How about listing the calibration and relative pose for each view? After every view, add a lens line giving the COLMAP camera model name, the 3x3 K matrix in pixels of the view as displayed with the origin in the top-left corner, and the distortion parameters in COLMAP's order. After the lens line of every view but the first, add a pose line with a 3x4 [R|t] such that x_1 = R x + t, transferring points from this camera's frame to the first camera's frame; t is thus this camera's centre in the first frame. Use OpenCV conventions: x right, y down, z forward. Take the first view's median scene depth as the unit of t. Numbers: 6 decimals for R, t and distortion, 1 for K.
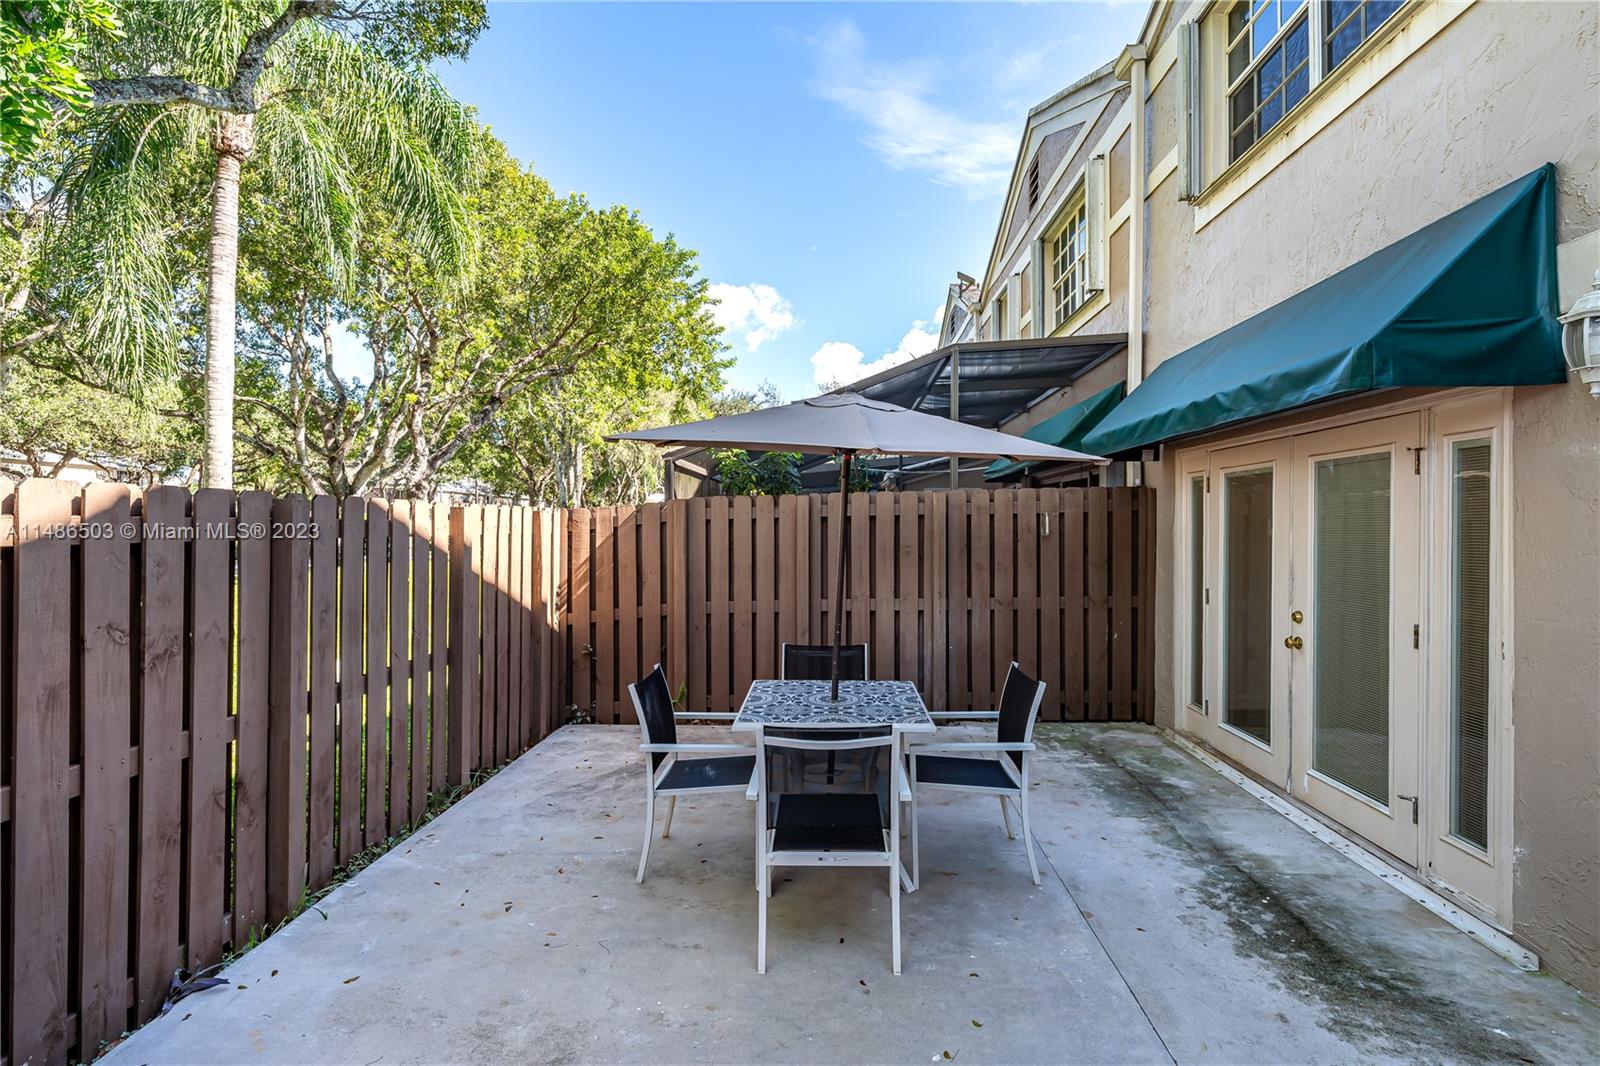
lens RADIAL K [[740.7, 0, 804.5], [0, 740.7, 528.8], [0, 0, 1]] dist [0.004511, -0.000217]
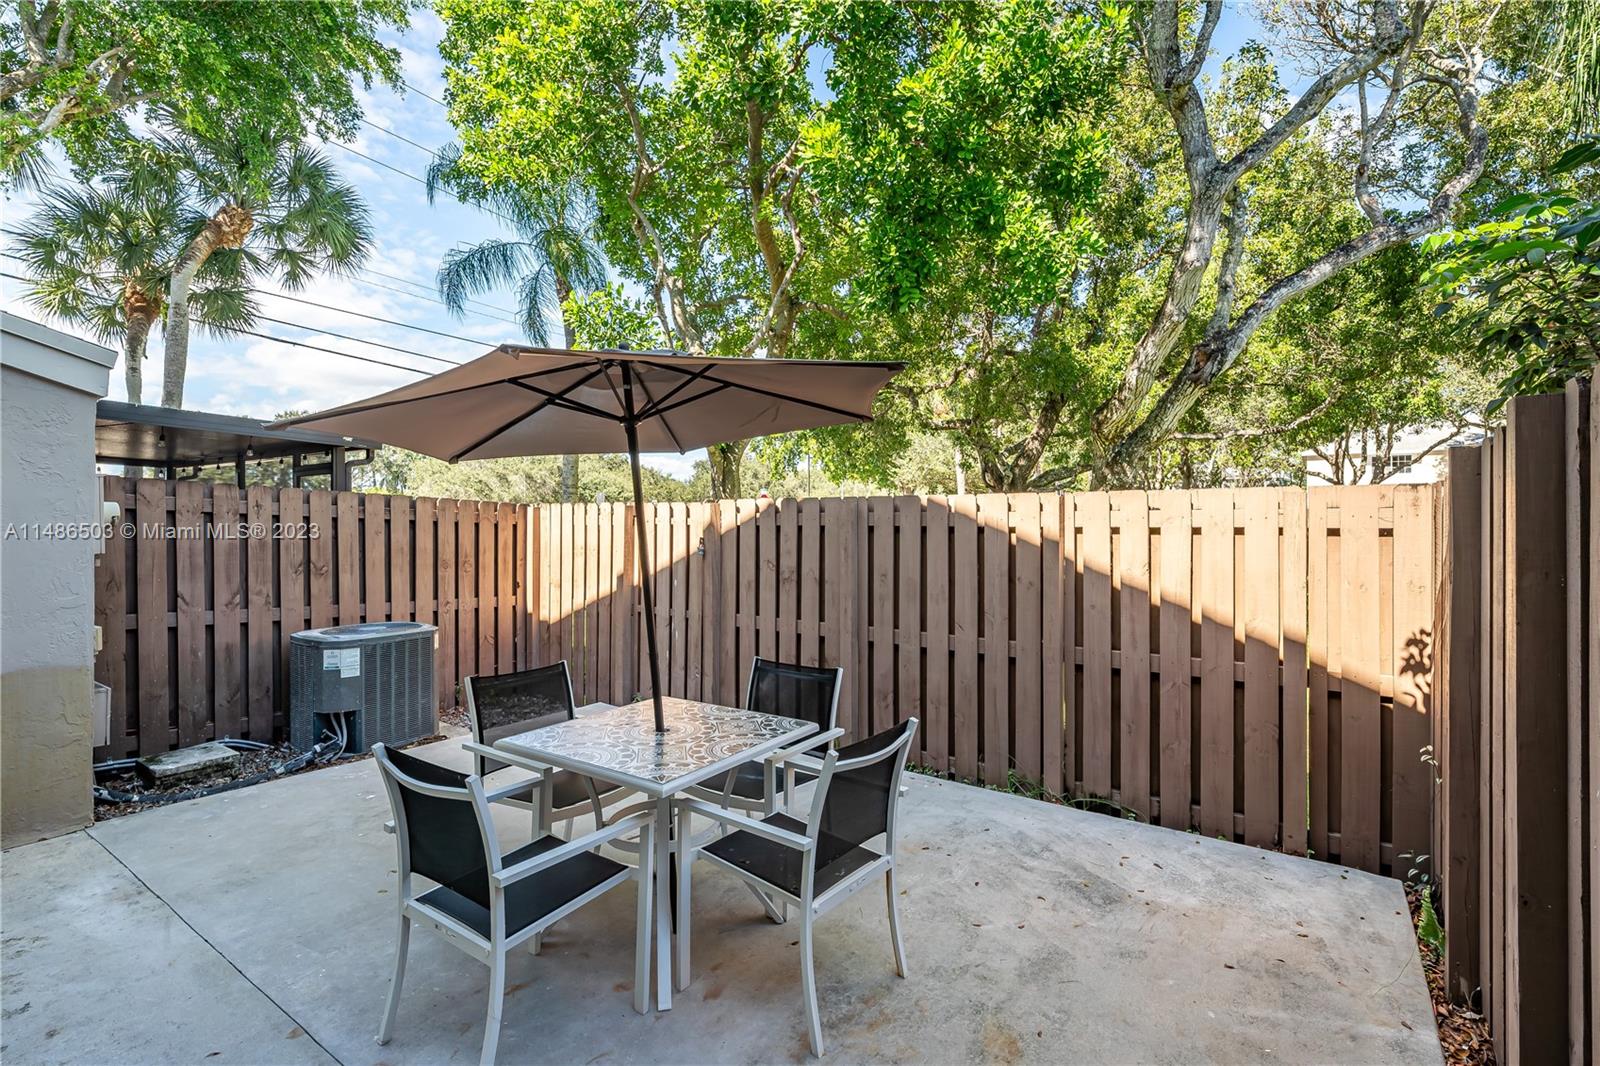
lens RADIAL K [[740.7, 0, 804.5], [0, 740.7, 528.8], [0, 0, 1]] dist [0.004511, -0.000217]
pose [[-0.538270, 0.003219, -0.842766, 0.498291], [-0.005227, 0.999961, 0.007157, 0.007547], [0.842756, 0.008257, -0.538232, 1.240786]]
